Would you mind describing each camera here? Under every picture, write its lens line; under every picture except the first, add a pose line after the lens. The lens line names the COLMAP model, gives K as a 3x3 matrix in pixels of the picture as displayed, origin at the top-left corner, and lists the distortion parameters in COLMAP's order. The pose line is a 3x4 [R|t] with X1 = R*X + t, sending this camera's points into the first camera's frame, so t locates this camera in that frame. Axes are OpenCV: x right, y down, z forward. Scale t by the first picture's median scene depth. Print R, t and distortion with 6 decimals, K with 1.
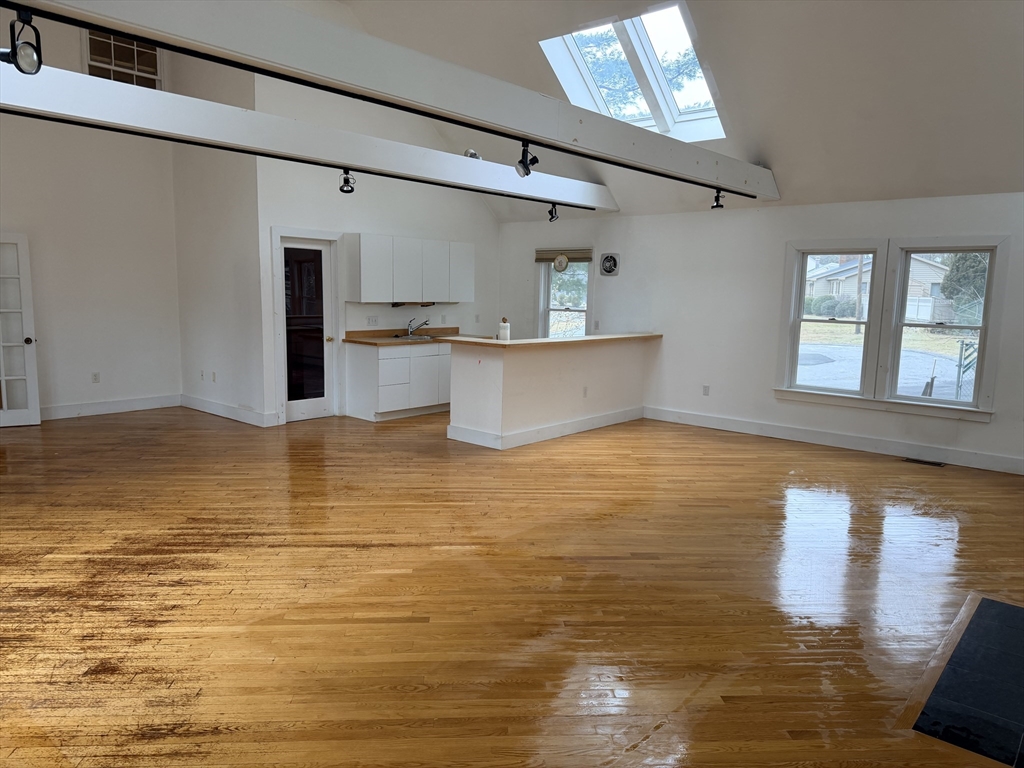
lens RADIAL K [[712.6, 0, 517.7], [0, 712.6, 379.4], [0, 0, 1]] dist [0.073522, -0.083000]
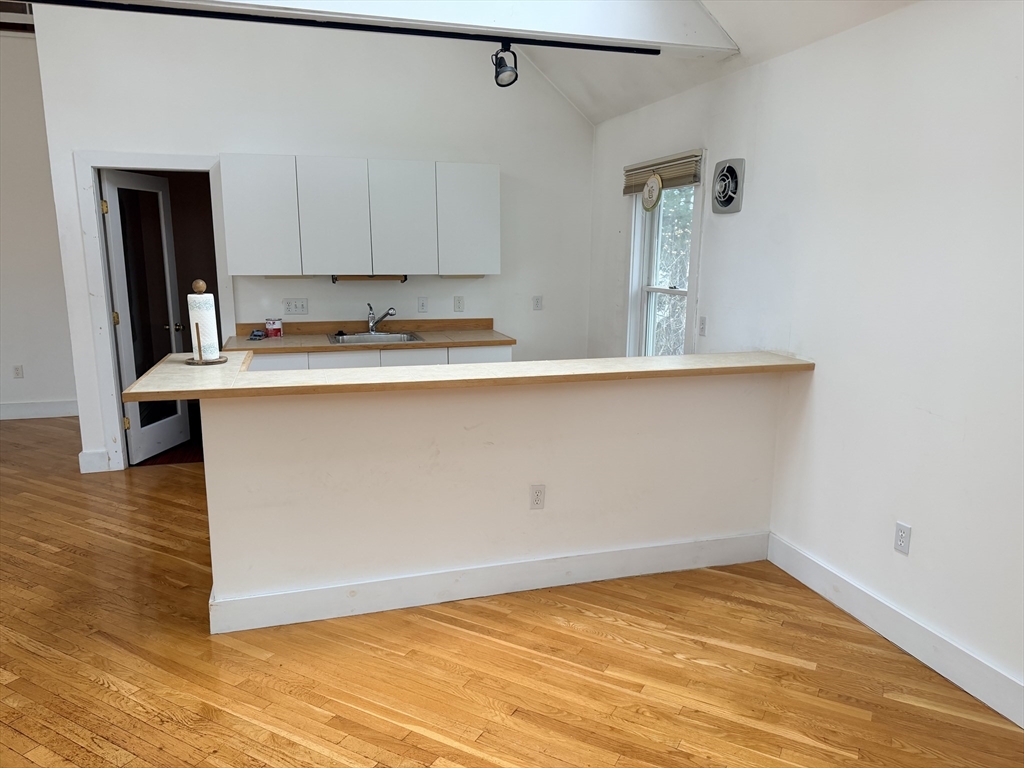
lens RADIAL K [[712.4, 0, 512.0], [0, 712.4, 384.0], [0, 0, 1]] dist [0.197675, -0.430721]
pose [[0.841196, 0.086080, -0.533835, 0.262114], [-0.055712, 0.995791, 0.072781, -0.067779], [0.537853, -0.031483, 0.842451, 0.560823]]
